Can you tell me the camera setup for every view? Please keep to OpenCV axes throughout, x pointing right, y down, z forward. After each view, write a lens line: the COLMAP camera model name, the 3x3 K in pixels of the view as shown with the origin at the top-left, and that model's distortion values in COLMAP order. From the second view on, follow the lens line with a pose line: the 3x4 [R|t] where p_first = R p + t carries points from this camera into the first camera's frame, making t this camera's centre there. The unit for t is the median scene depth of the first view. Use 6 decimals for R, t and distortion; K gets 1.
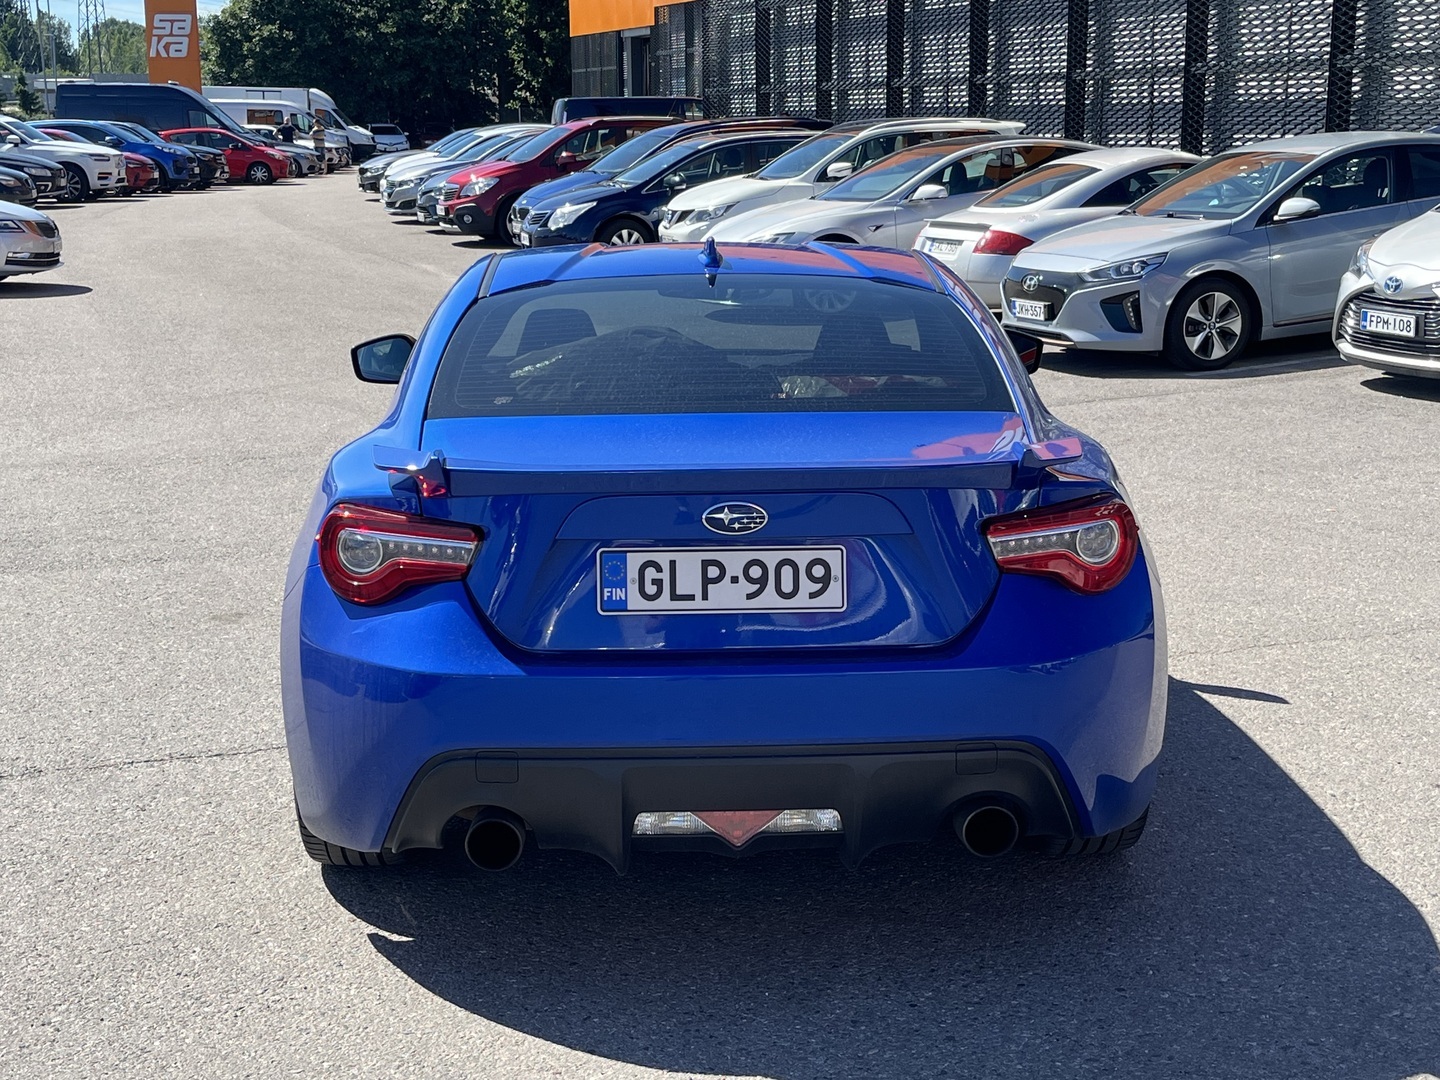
lens RADIAL K [[1935.4, 0, 720.0], [0, 1935.4, 540.0], [0, 0, 1]] dist [0.137847, -0.414419]
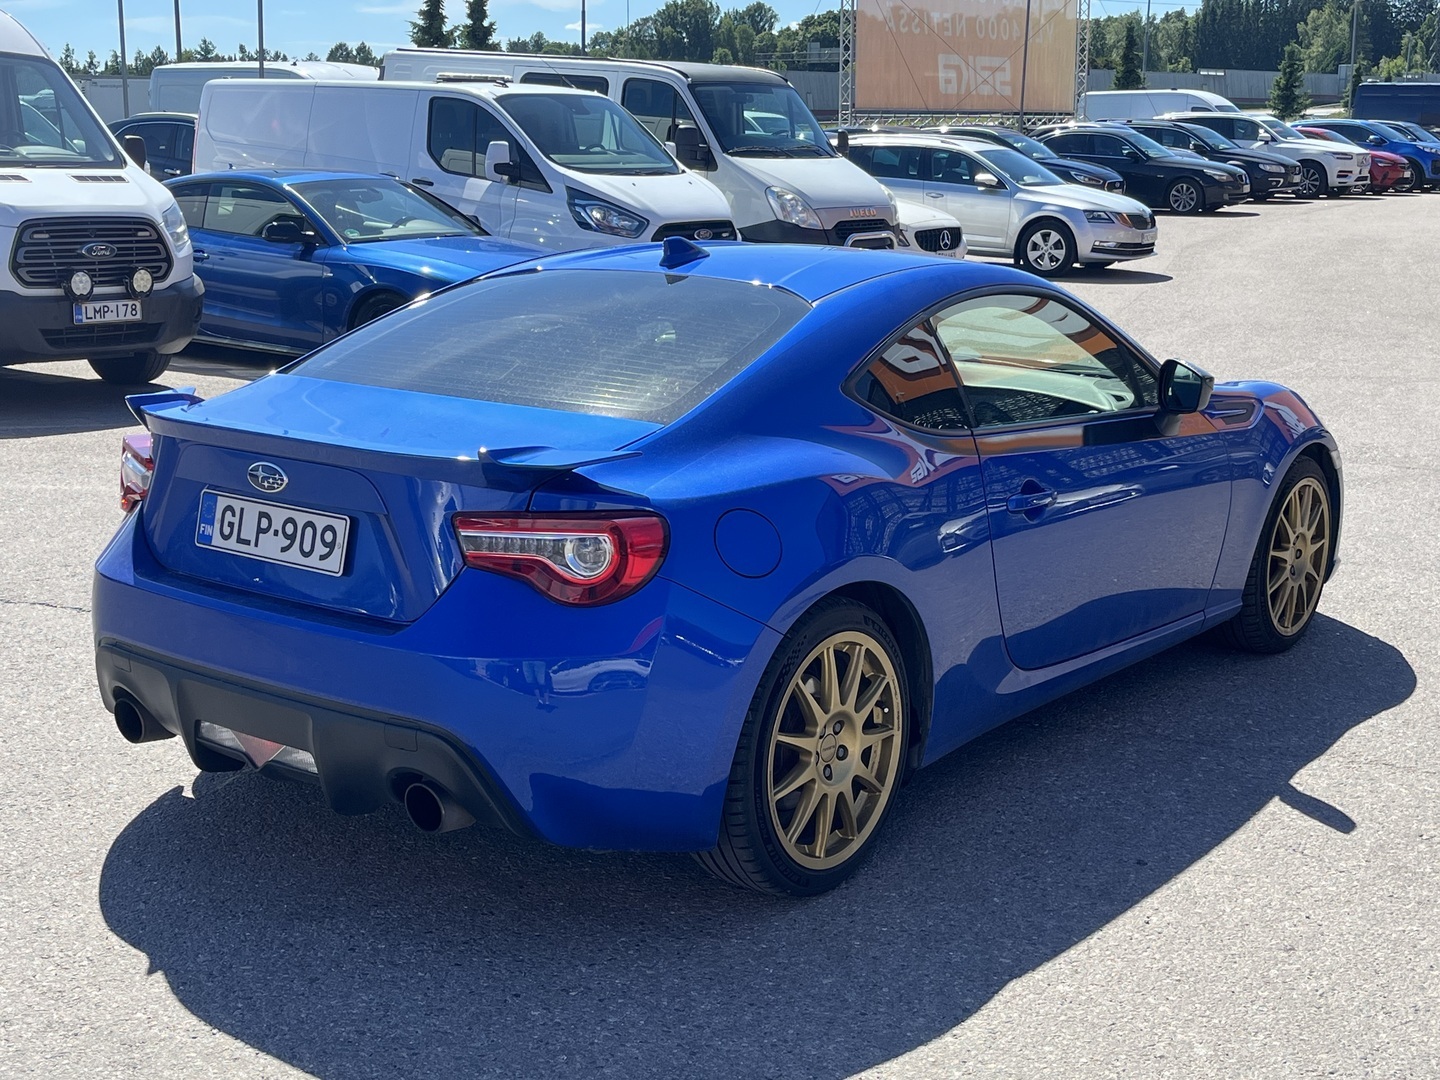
lens RADIAL K [[1870.0, 0, 720.0], [0, 1870.0, 540.0], [0, 0, 1]] dist [0.141409, -0.491979]
pose [[0.772995, 0.148799, -0.616715, 0.789524], [-0.143795, 0.987899, 0.058123, -0.068000], [0.617901, 0.043752, 0.785038, 0.272660]]
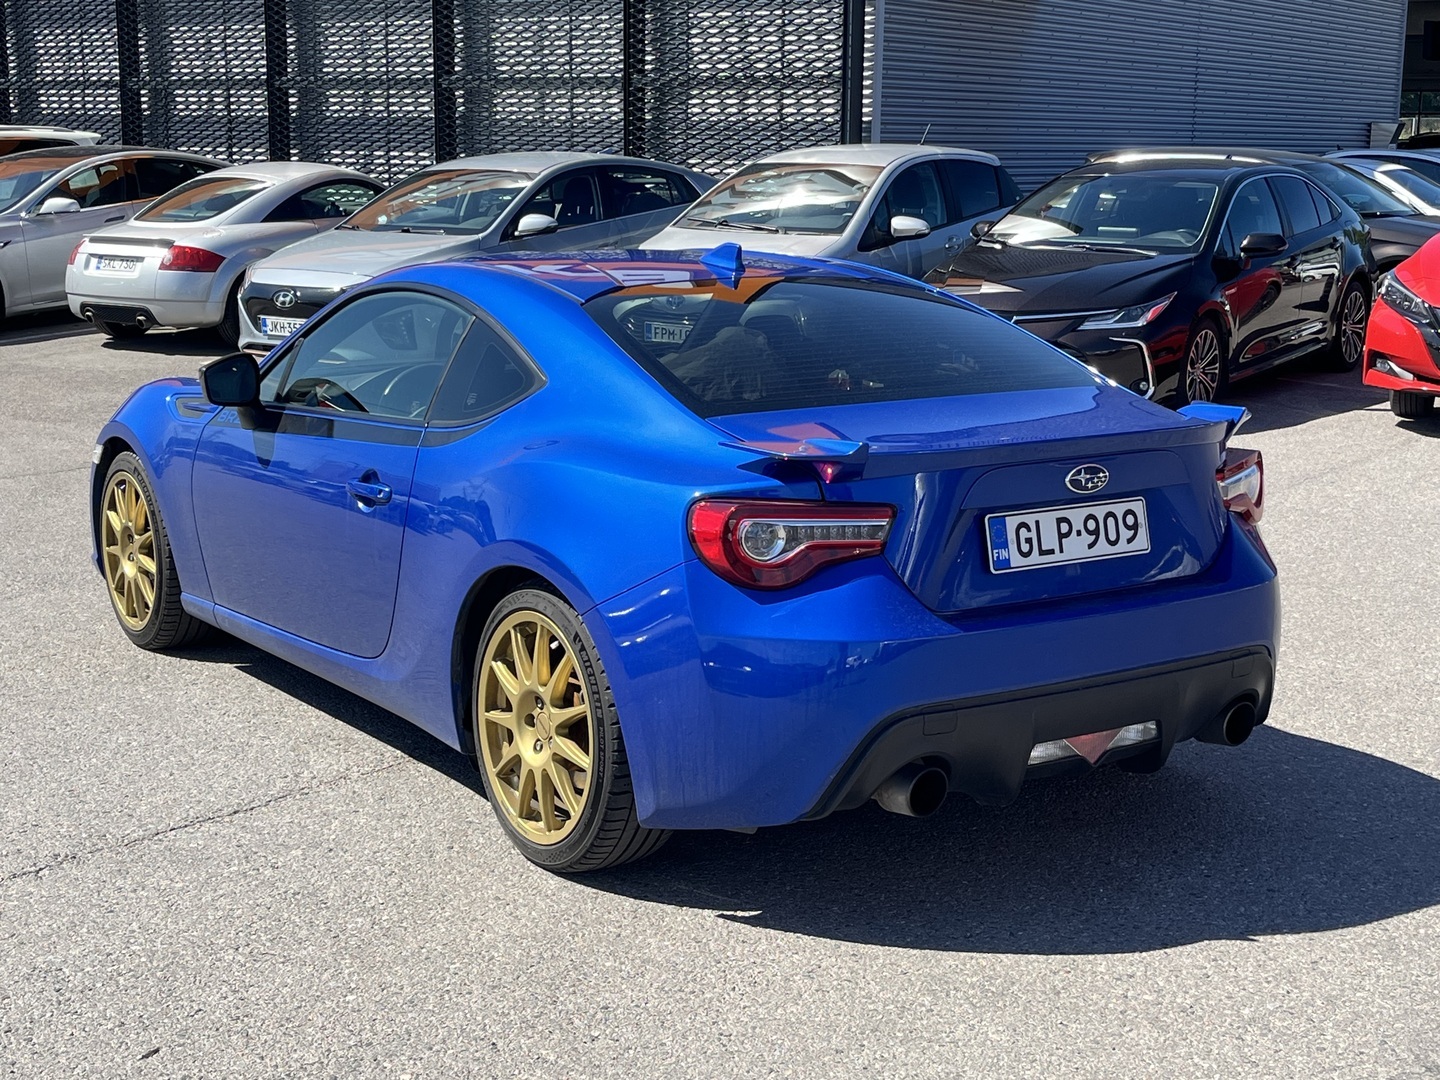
lens RADIAL K [[2045.0, 0, 720.0], [0, 2045.0, 540.0], [0, 0, 1]] dist [0.169815, -0.571465]
pose [[0.846991, -0.085528, 0.524682, -0.733001], [0.094875, 0.995447, 0.009110, -0.006069], [-0.523073, 0.042064, 0.851250, 0.062985]]
